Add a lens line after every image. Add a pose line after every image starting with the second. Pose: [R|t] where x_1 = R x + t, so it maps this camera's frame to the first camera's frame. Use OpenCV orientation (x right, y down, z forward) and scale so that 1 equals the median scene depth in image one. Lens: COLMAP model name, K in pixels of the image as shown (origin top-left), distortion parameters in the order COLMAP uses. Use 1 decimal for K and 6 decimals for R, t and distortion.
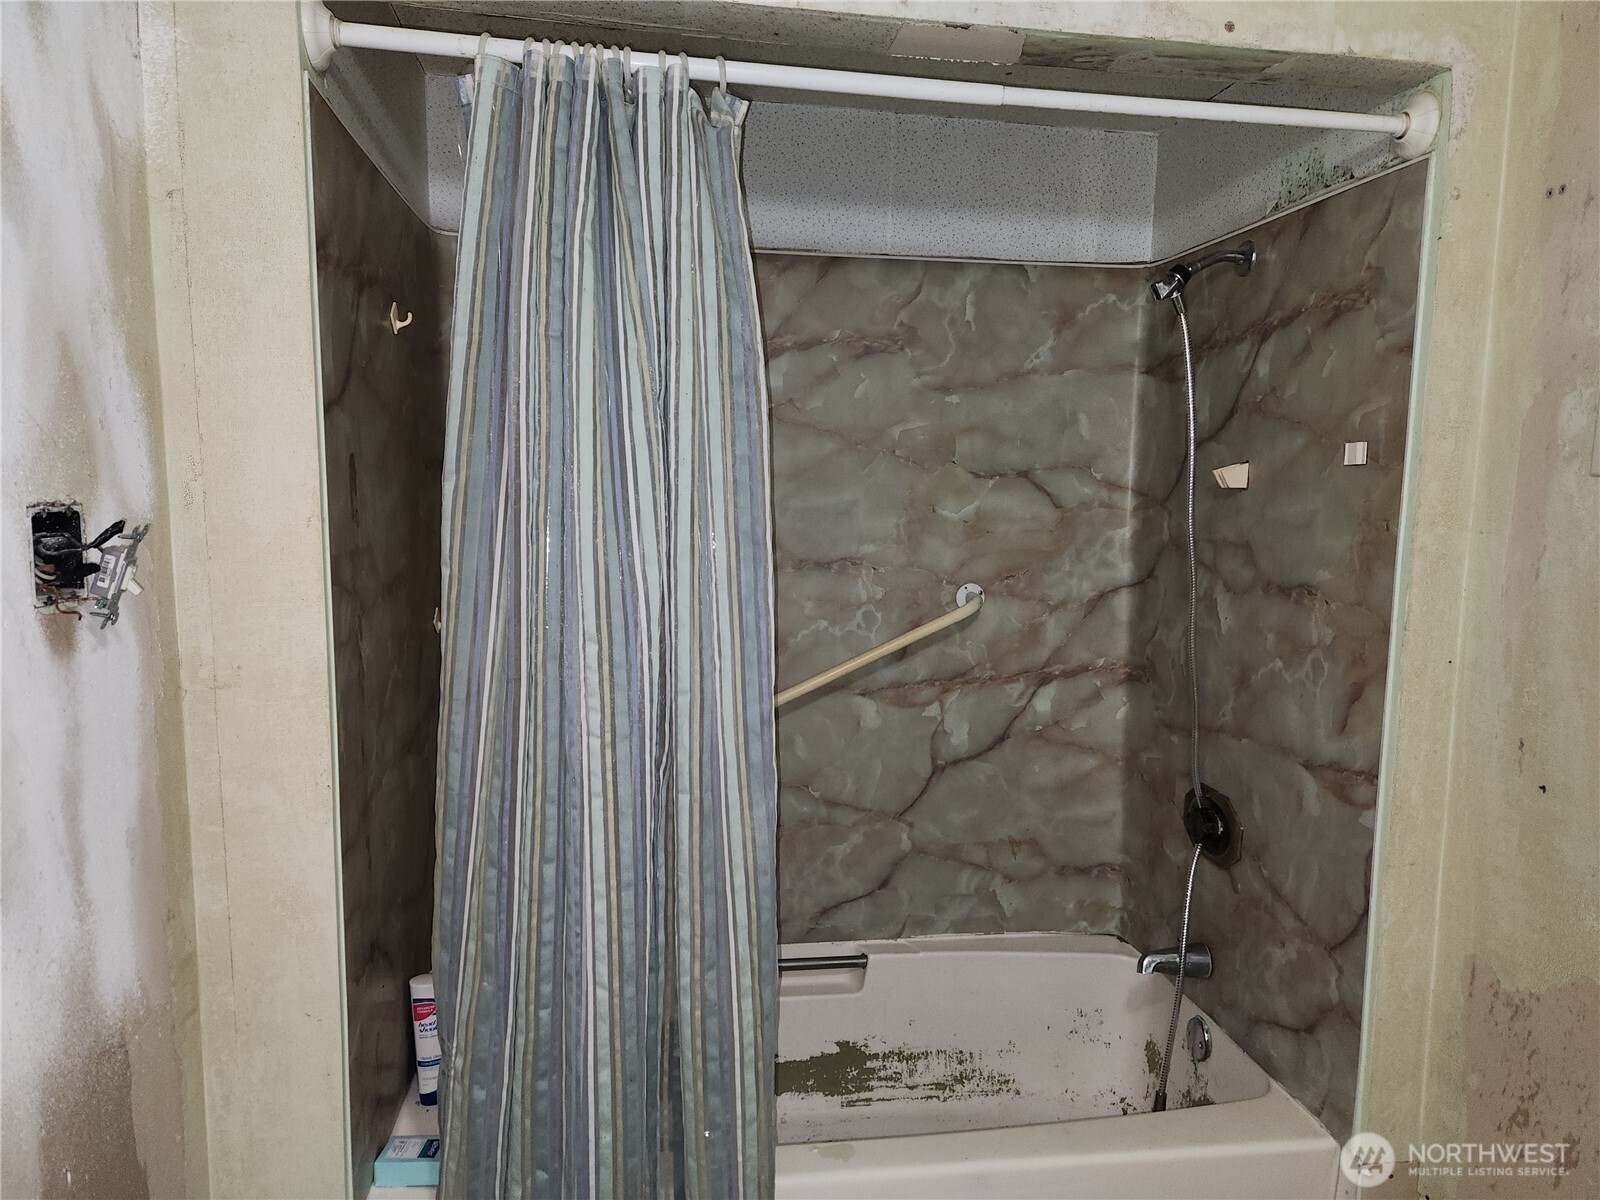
lens RADIAL K [[1054.8, 0, 798.9], [0, 1054.8, 626.2], [0, 0, 1]] dist [0.077017, -0.063891]
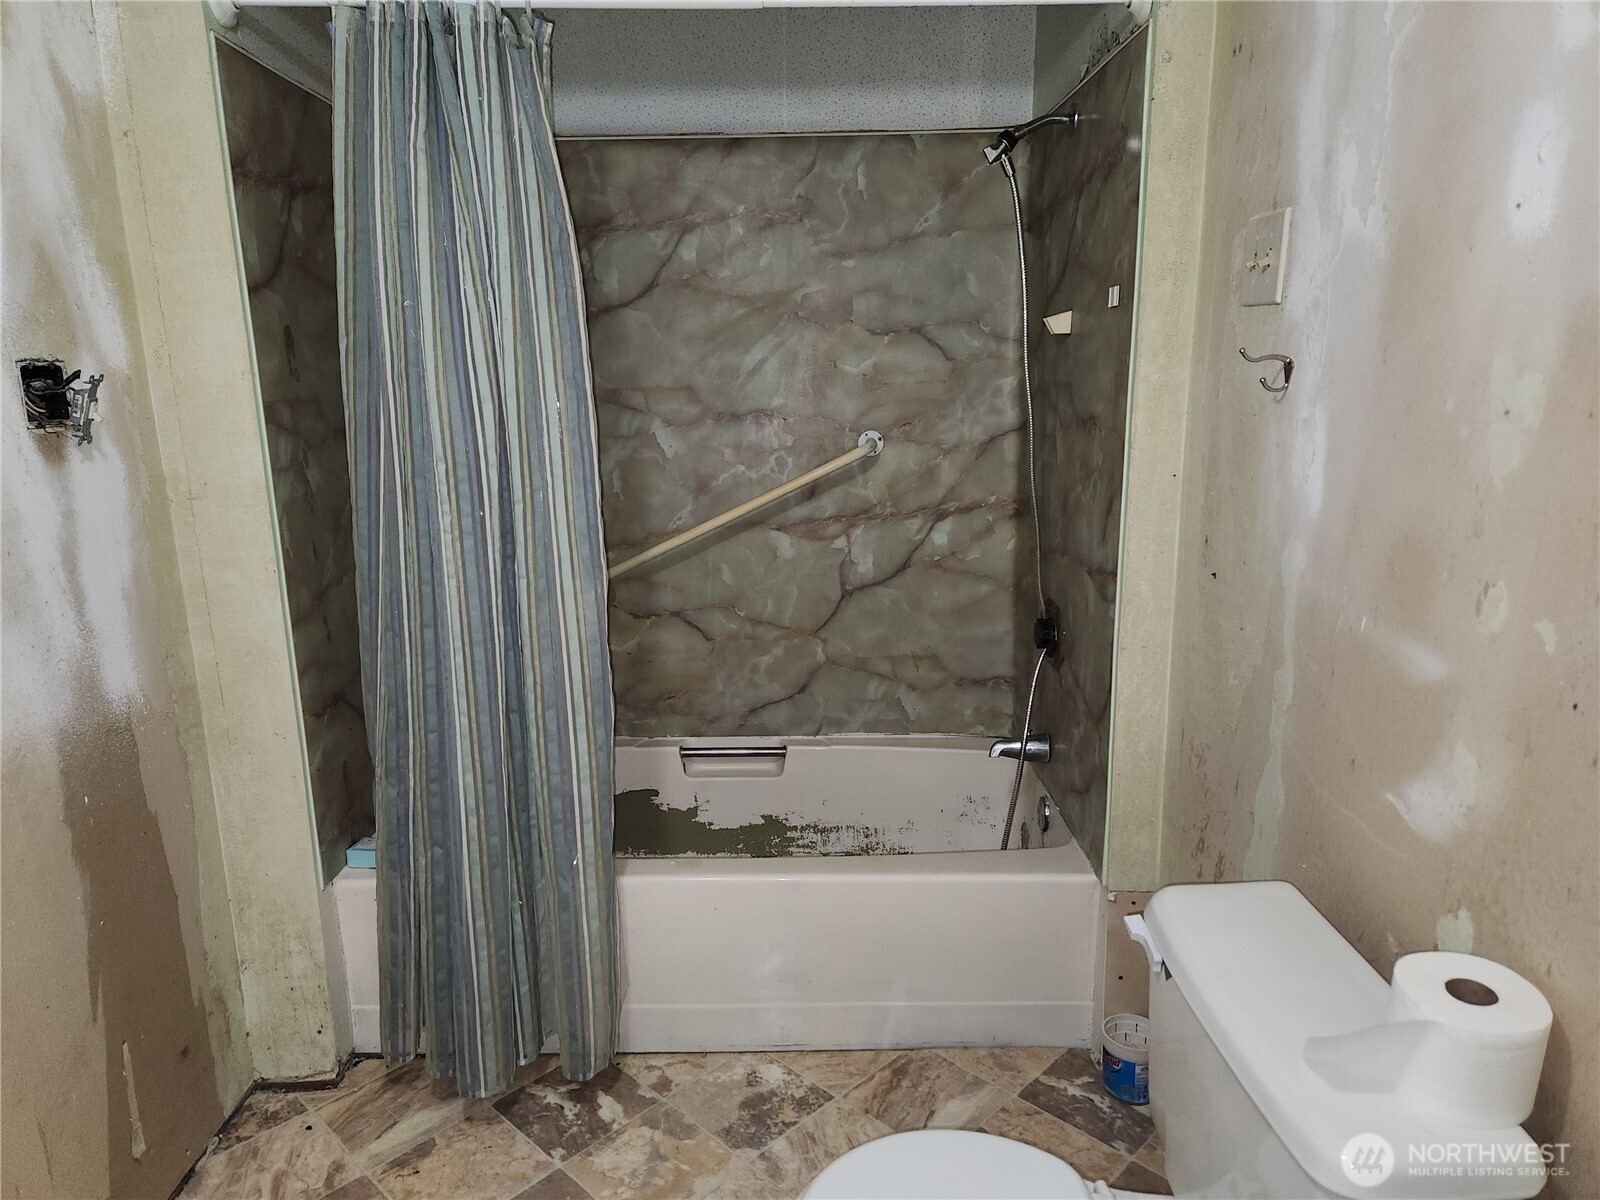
lens RADIAL K [[1054.8, 0, 798.9], [0, 1054.8, 626.2], [0, 0, 1]] dist [0.077017, -0.063891]
pose [[0.988170, 0.005371, -0.153266, 0.270151], [0.011054, 0.994292, 0.106114, 0.049193], [0.152961, -0.106553, 0.982471, -0.162571]]
